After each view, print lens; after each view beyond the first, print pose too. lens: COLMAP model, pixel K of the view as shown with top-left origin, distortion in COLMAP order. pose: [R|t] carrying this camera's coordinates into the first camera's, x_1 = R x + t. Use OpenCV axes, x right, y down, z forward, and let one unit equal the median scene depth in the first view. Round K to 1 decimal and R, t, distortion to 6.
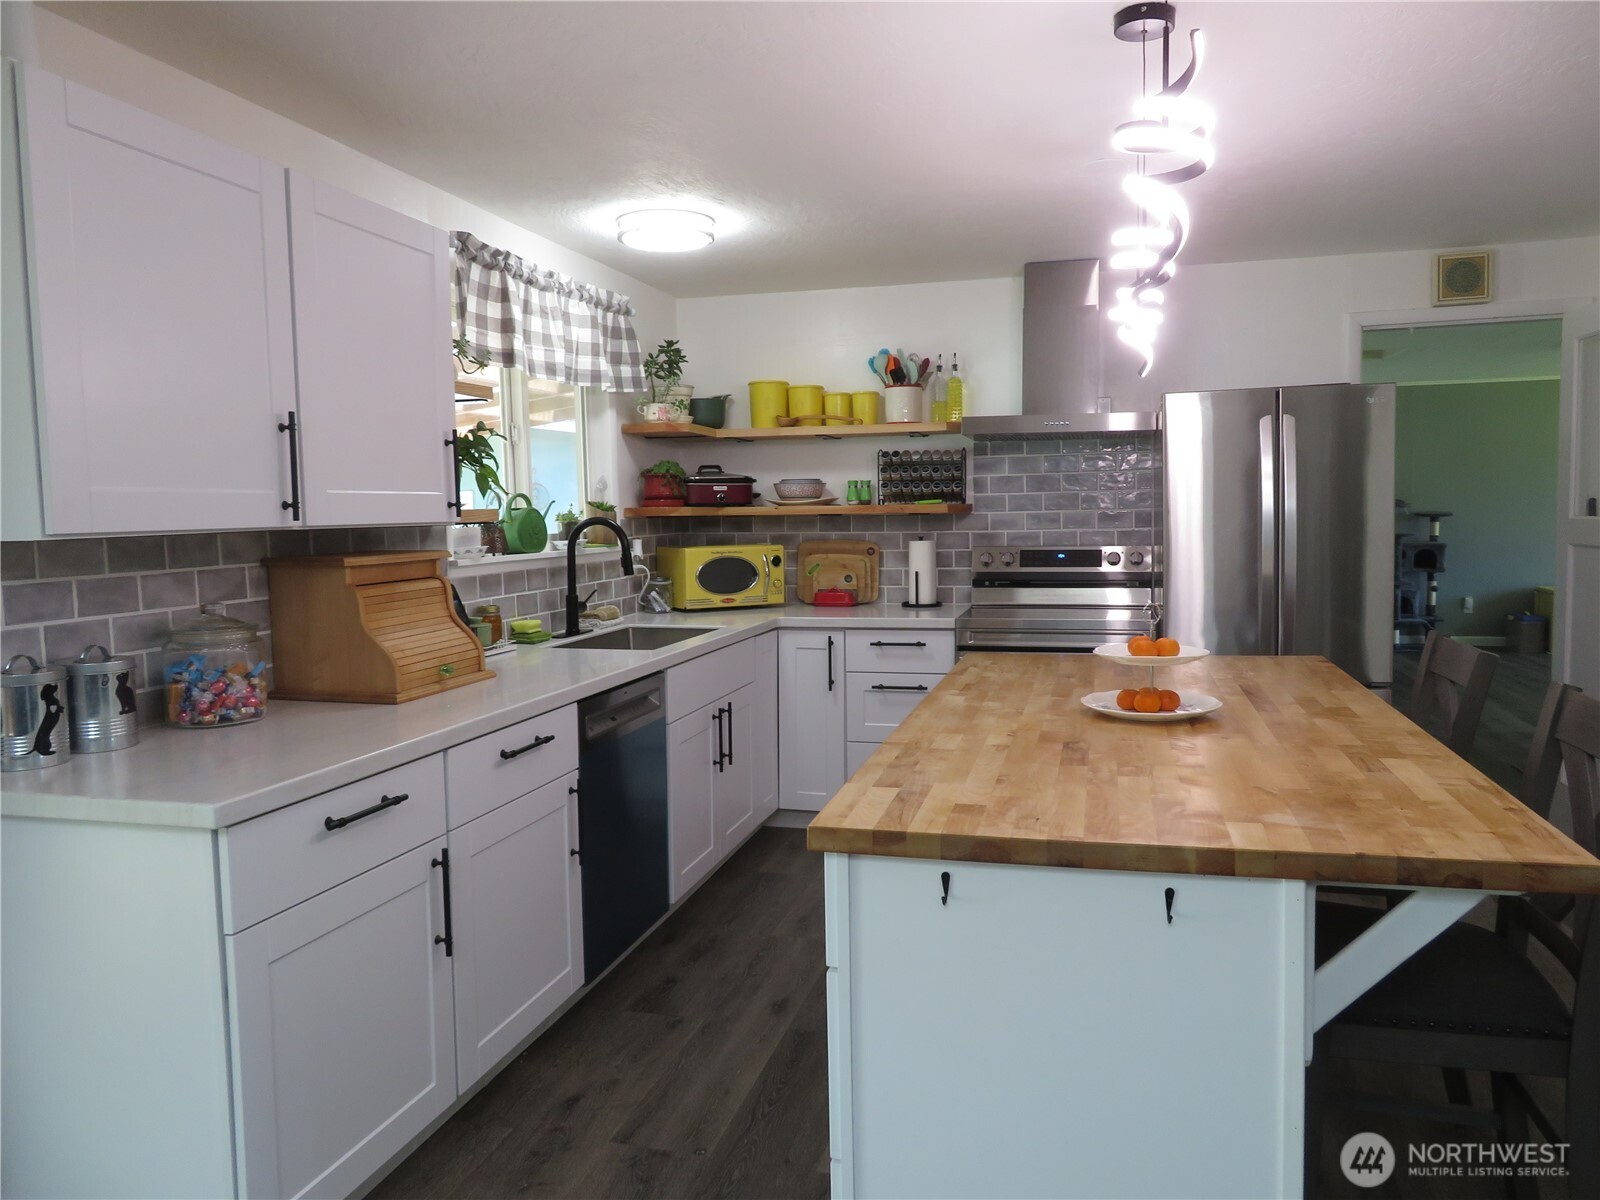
lens RADIAL K [[1152.3, 0, 800.0], [0, 1152.3, 600.0], [0, 0, 1]] dist [0.001294, 0.002199]
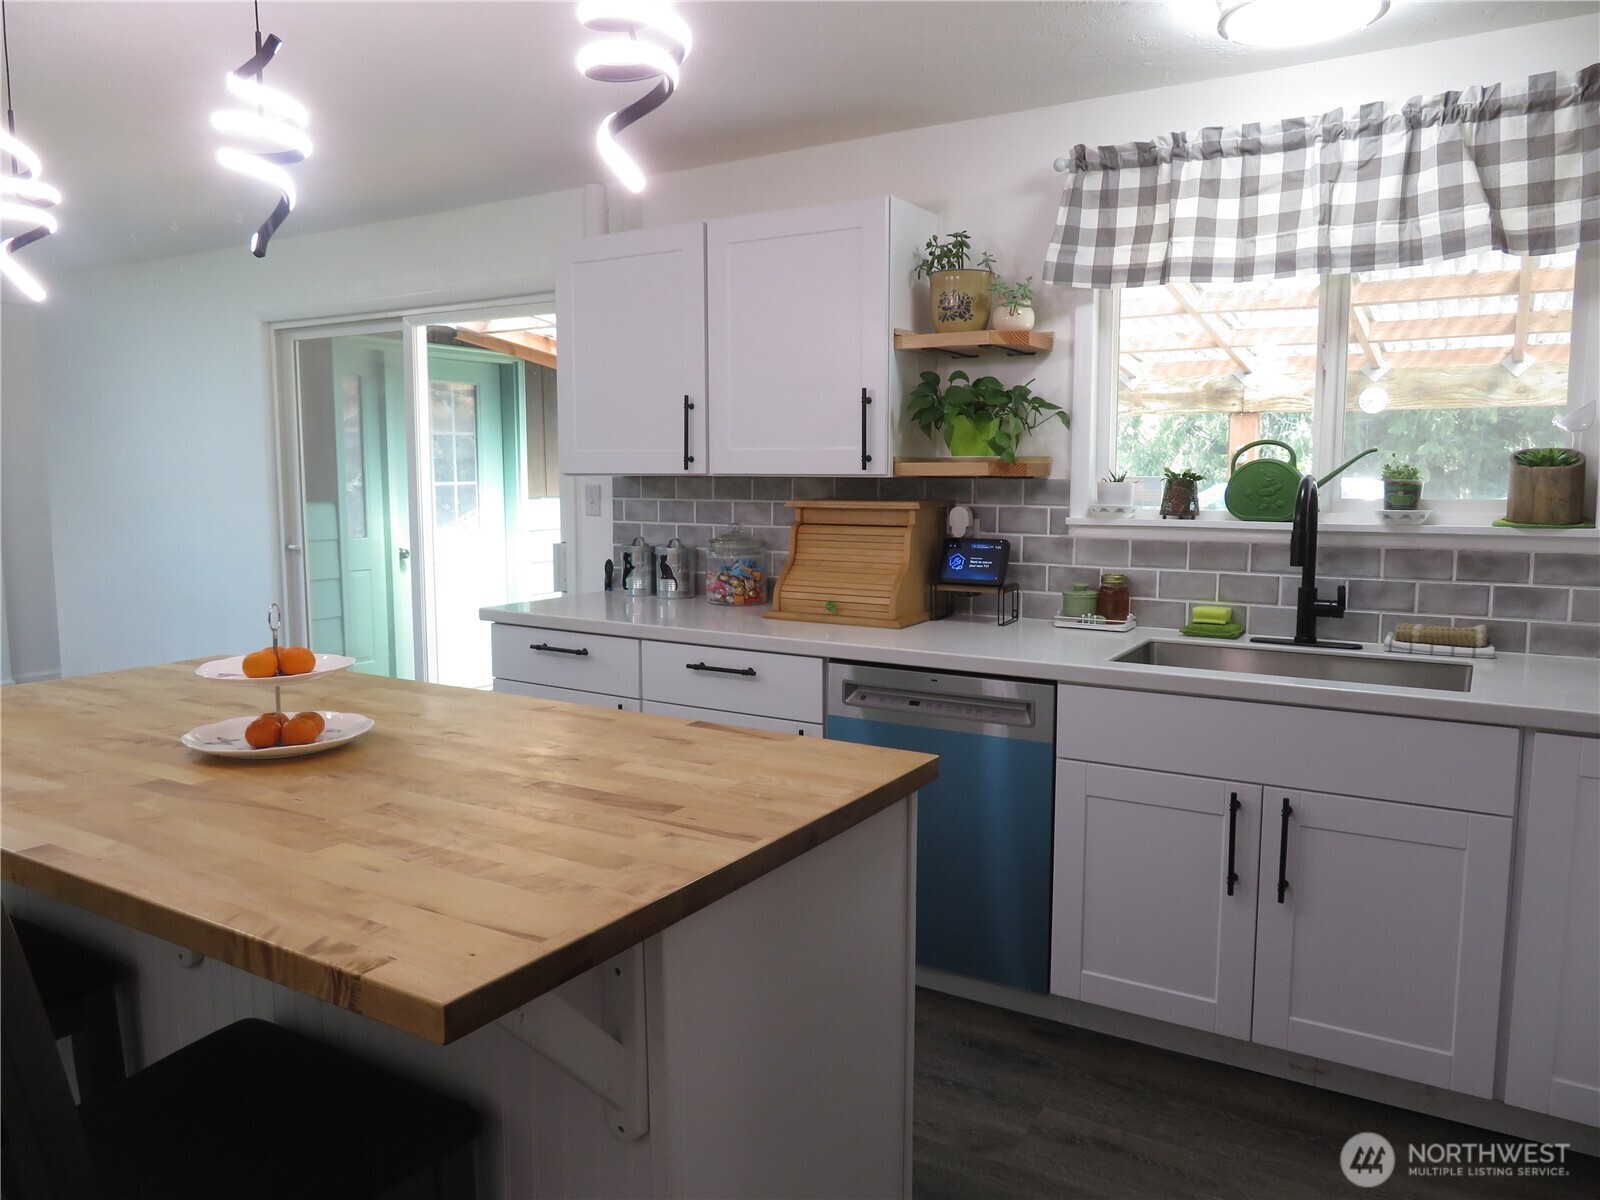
lens RADIAL K [[1152.3, 0, 800.0], [0, 1152.3, 600.0], [0, 0, 1]] dist [0.001294, 0.002199]
pose [[-0.281017, 0.125889, -0.951410, 0.578295], [-0.073004, 0.985683, 0.151987, -0.085059], [0.956922, 0.112168, -0.267803, 0.954082]]
